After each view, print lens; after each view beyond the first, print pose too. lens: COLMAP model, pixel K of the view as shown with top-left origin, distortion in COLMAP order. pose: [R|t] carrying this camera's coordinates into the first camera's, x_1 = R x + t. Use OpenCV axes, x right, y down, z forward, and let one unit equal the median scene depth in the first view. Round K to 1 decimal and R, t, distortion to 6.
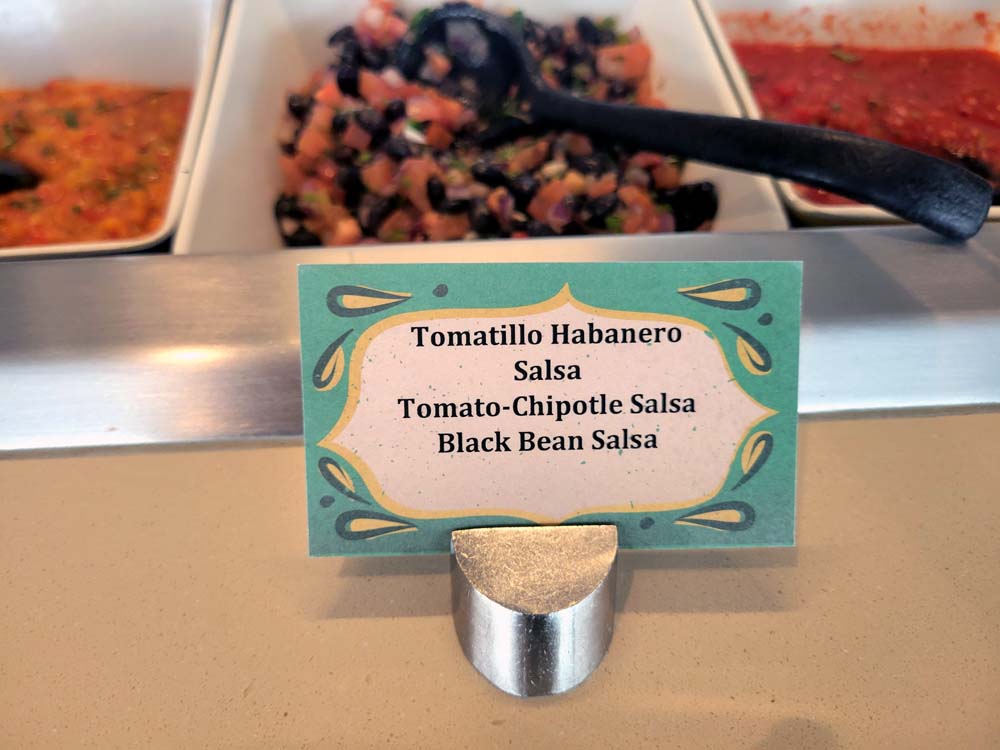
lens RADIAL K [[747.3, 0, 481.7], [0, 747.3, 373.3], [0, 0, 1]] dist [0.001012, 0.002445]
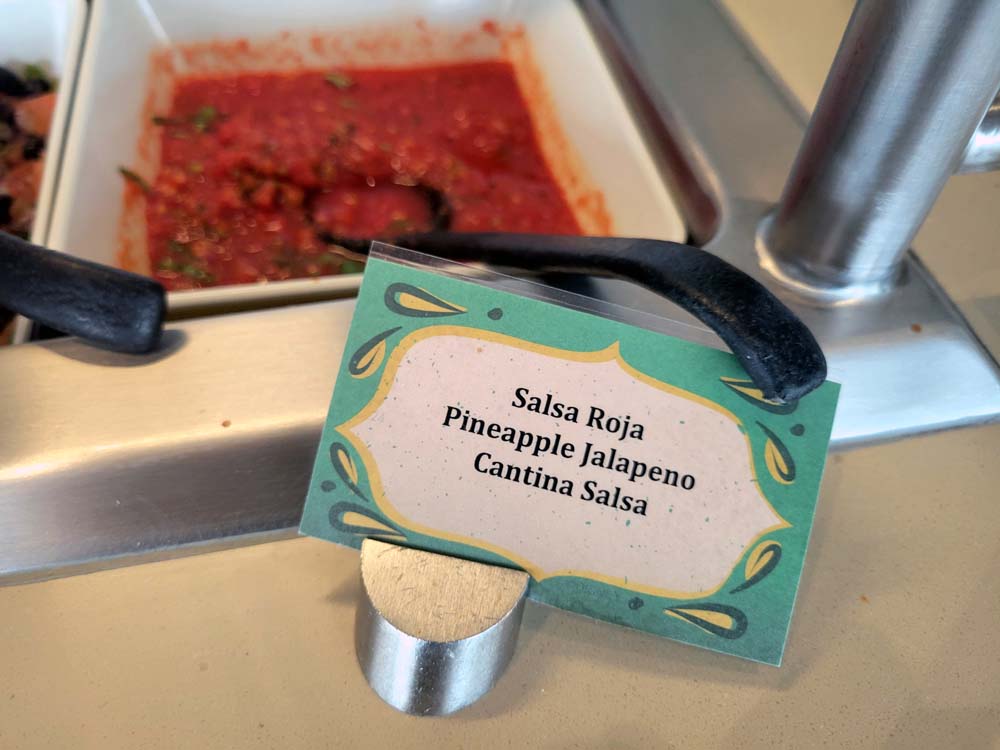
lens RADIAL K [[760.1, 0, 500.0], [0, 760.1, 375.0], [0, 0, 1]] dist [-0.035615, 0.000040]
pose [[0.990985, -0.100772, 0.088283, 1.301903], [0.097880, 0.994528, 0.036517, -0.190551], [-0.091480, -0.027547, 0.995426, 0.138511]]
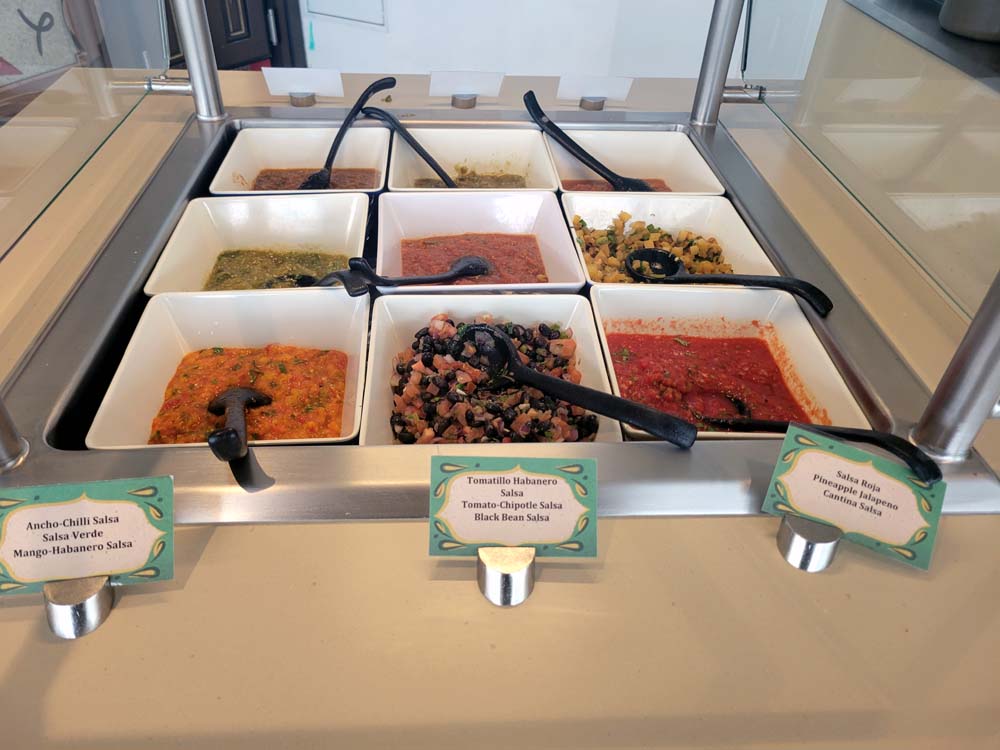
lens RADIAL K [[747.3, 0, 481.7], [0, 747.3, 373.3], [0, 0, 1]] dist [0.001012, 0.002445]
pose [[0.999604, 0.027998, -0.002691, -0.037129], [-0.027942, 0.977505, -0.209054, 0.149672], [-0.003223, 0.209047, 0.977900, -1.934895]]
